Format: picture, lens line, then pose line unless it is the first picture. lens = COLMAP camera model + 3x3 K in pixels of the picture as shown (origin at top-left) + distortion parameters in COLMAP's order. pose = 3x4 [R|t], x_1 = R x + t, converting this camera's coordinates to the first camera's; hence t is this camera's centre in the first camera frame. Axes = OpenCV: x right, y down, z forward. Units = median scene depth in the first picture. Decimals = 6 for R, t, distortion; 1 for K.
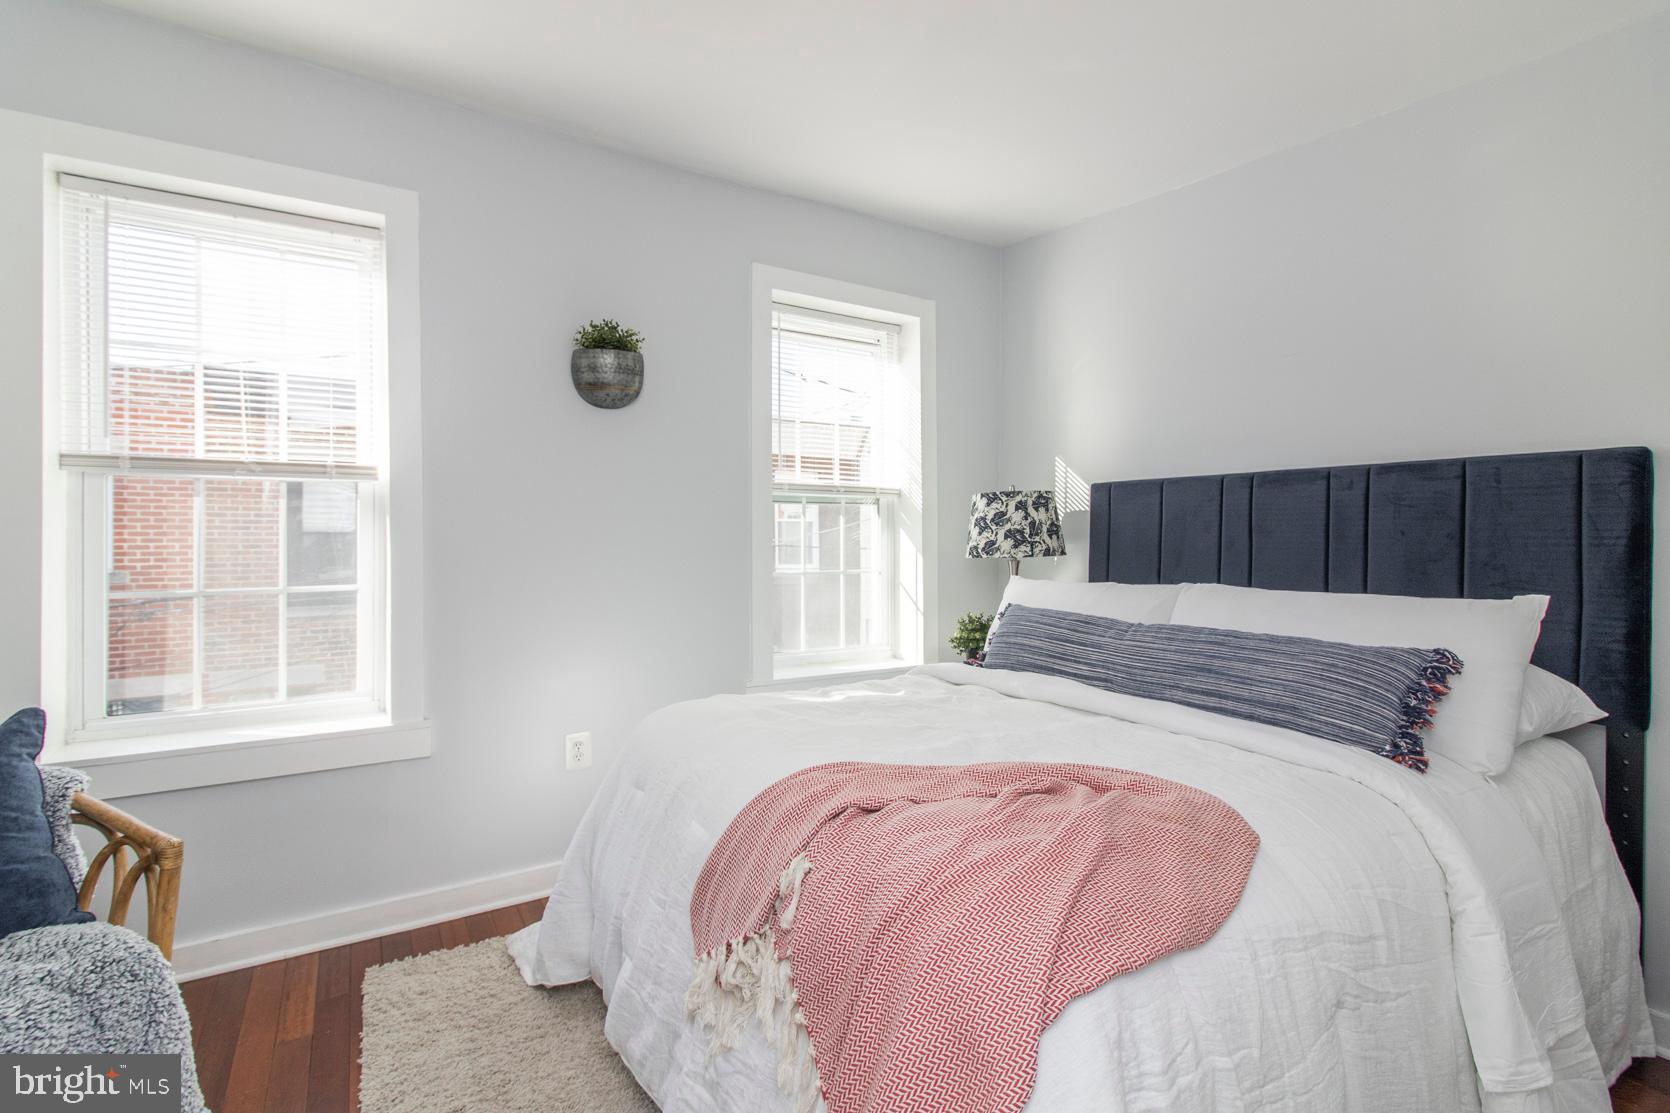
lens RADIAL K [[771.0, 0, 842.2], [0, 771.0, 533.6], [0, 0, 1]] dist [0.001703, 0.000390]
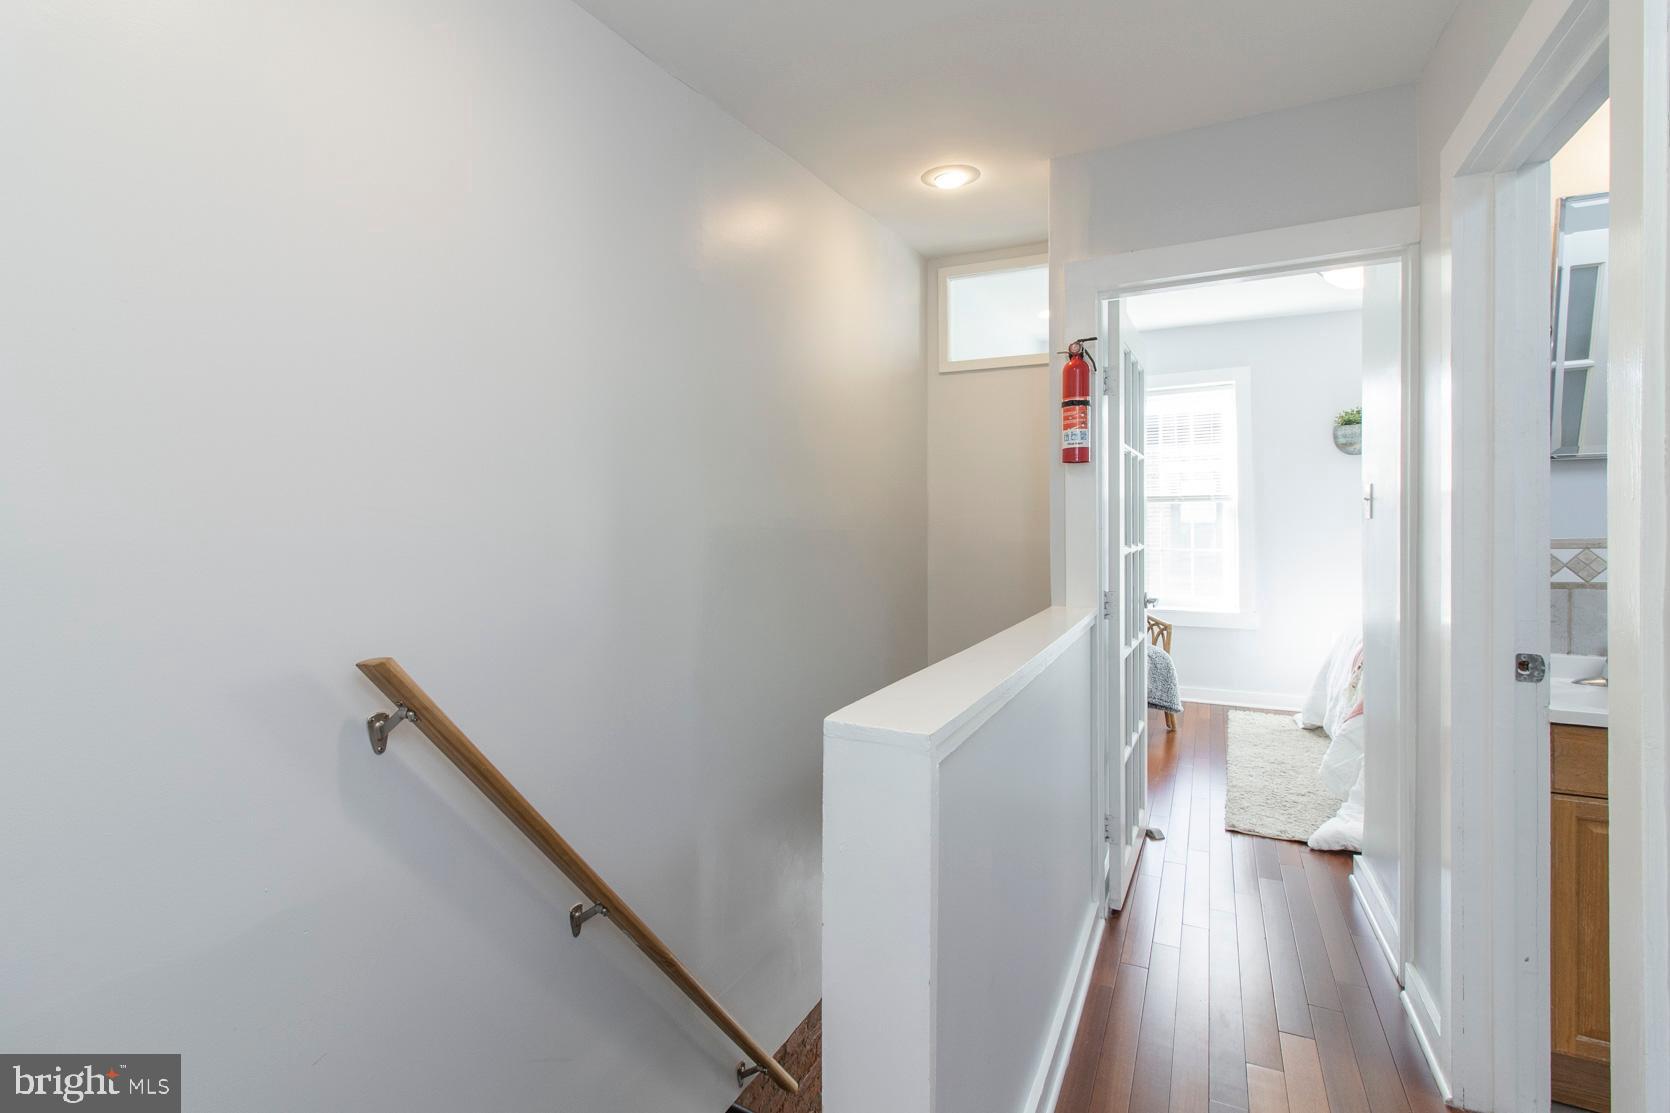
lens RADIAL K [[771.0, 0, 842.2], [0, 771.0, 533.6], [0, 0, 1]] dist [0.001703, 0.000390]
pose [[0.543305, -0.006742, -0.839508, 0.508755], [-0.008770, 0.999868, -0.013705, 0.049379], [0.839490, 0.014809, 0.543174, -0.898062]]
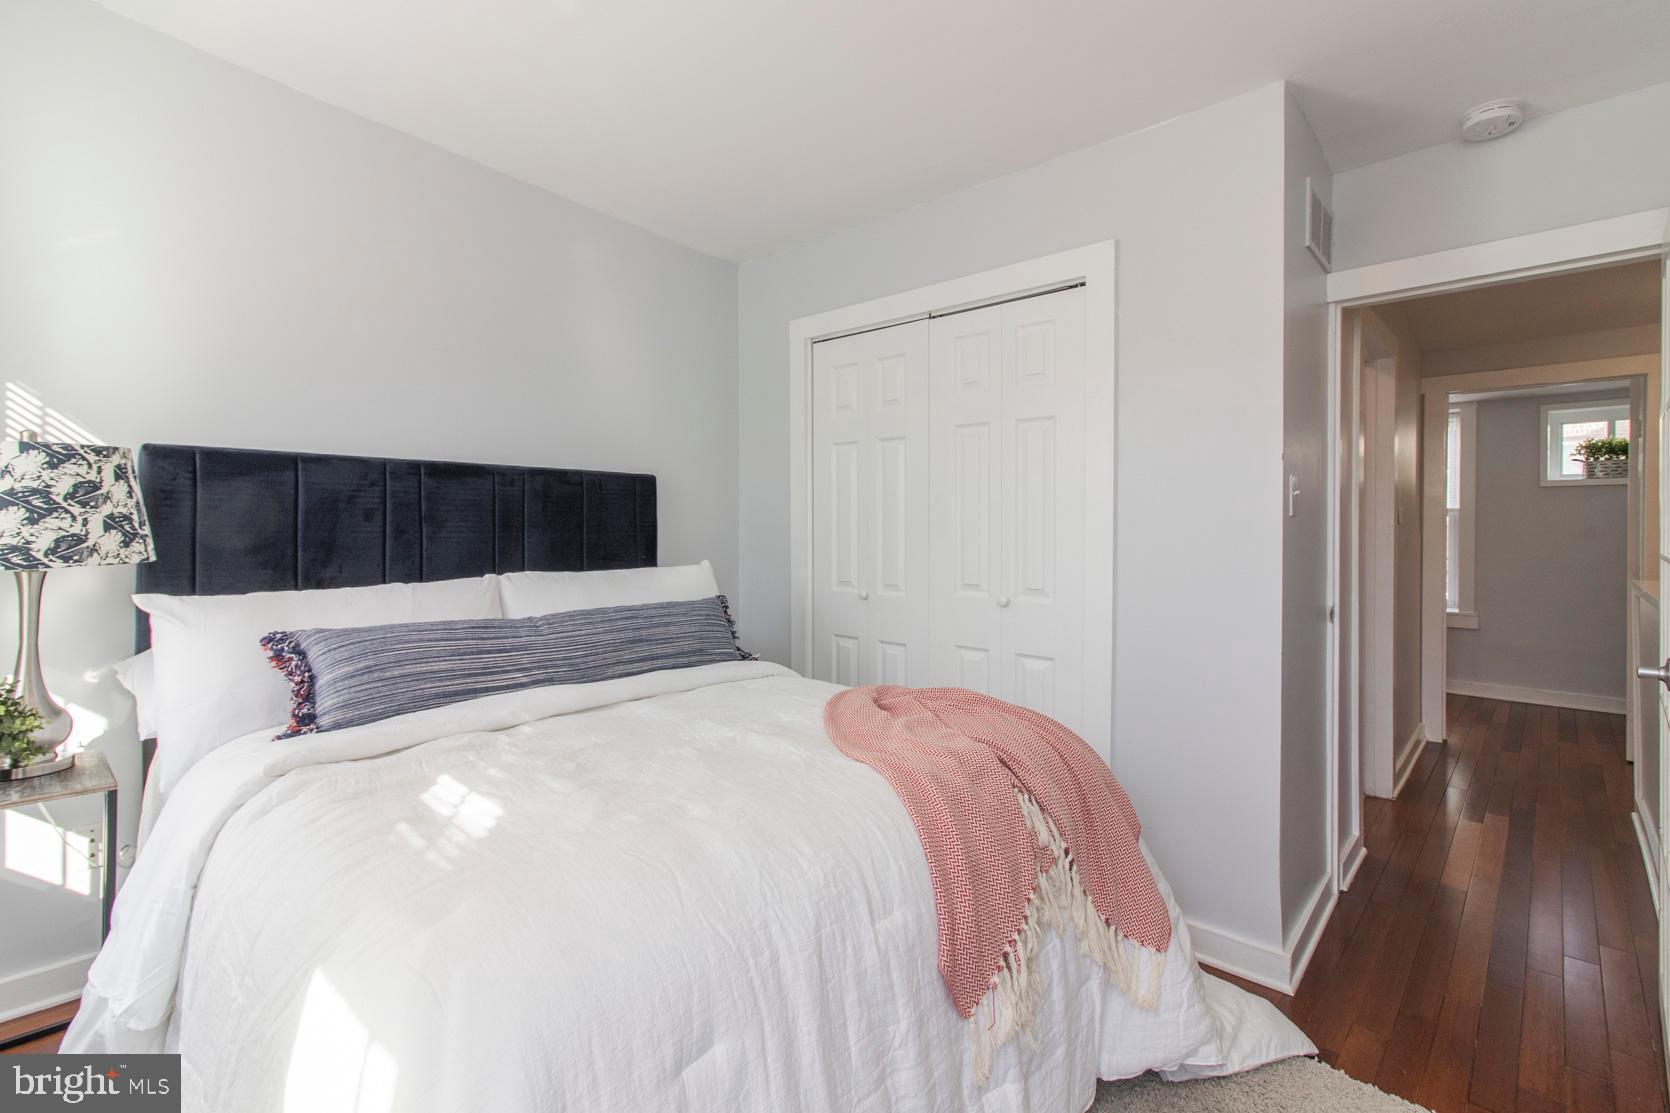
lens RADIAL K [[771.0, 0, 842.2], [0, 771.0, 533.6], [0, 0, 1]] dist [0.001703, 0.000390]
pose [[-0.269112, -0.003142, 0.963104, -0.586357], [0.002428, 0.999989, 0.003941, 0.009582], [-0.963106, 0.003399, -0.269102, 0.819124]]
